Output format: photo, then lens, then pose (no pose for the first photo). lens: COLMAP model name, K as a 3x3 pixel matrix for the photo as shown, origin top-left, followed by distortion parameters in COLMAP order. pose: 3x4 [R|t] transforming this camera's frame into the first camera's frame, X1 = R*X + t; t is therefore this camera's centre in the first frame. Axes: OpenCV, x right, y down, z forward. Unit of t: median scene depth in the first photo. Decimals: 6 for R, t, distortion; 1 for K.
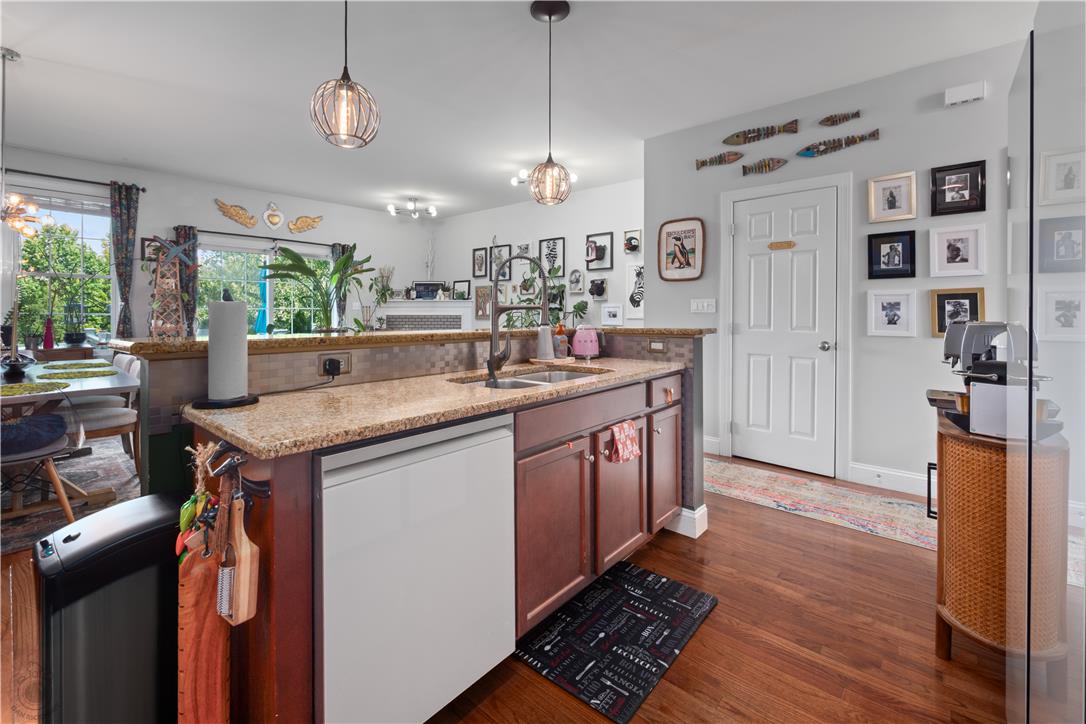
lens RADIAL K [[465.5, 0, 539.4], [0, 465.5, 315.2], [0, 0, 1]] dist [-0.000779, -0.000042]
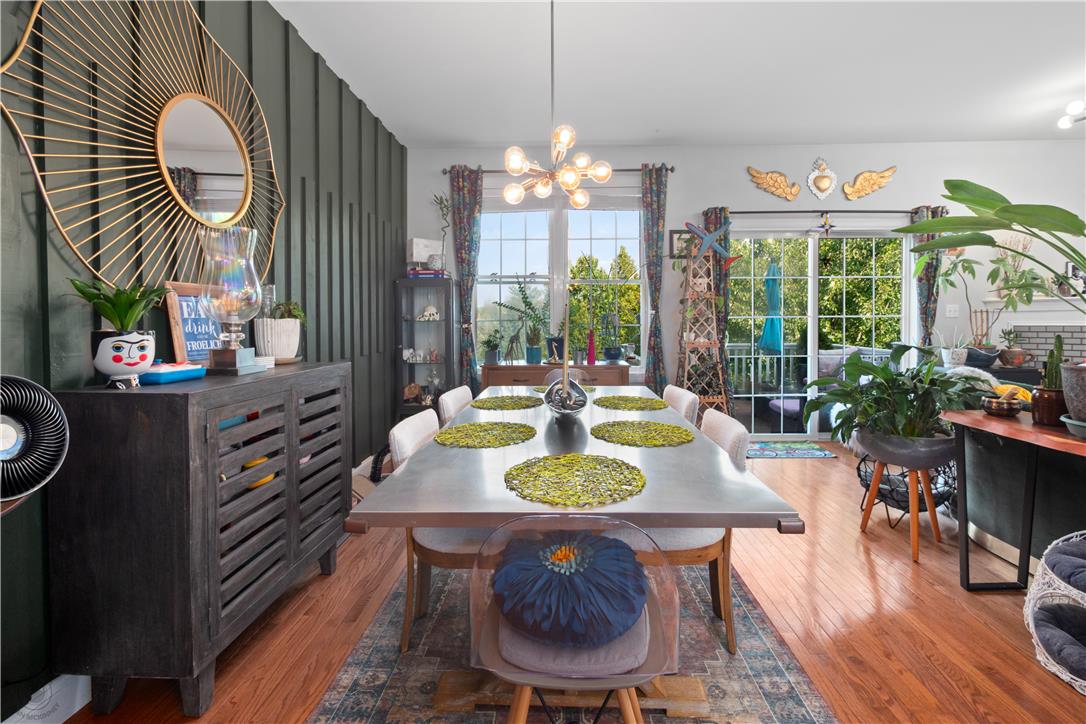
lens RADIAL K [[486.4, 0, 547.6], [0, 486.4, 330.6], [0, 0, 1]] dist [-0.001571, -0.000235]
pose [[0.636277, 0.007360, -0.771426, -0.283165], [0.001052, 0.999945, 0.010408, -0.001550], [0.771460, -0.007433, 0.636234, 0.250228]]
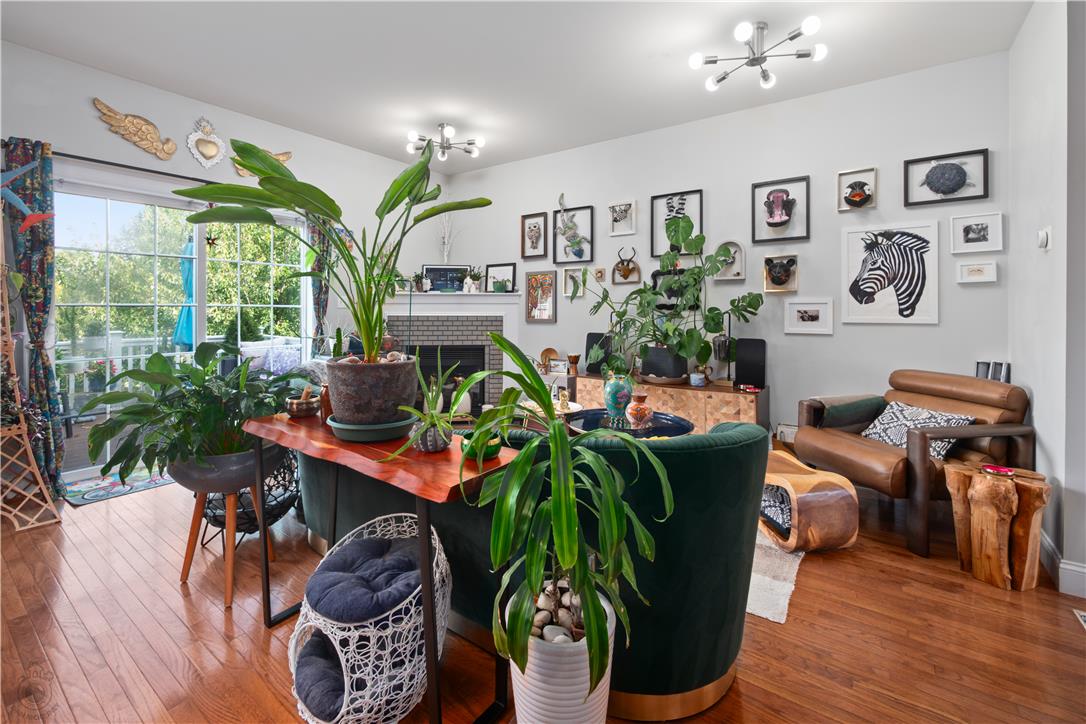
lens RADIAL K [[479.8, 0, 527.8], [0, 479.8, 312.3], [0, 0, 1]] dist [-0.009405, -0.000183]
pose [[0.996834, 0.000493, 0.079505, -0.226780], [-0.000270, 0.999996, -0.002813, -0.004045], [-0.079506, 0.002783, 0.996830, 0.389091]]
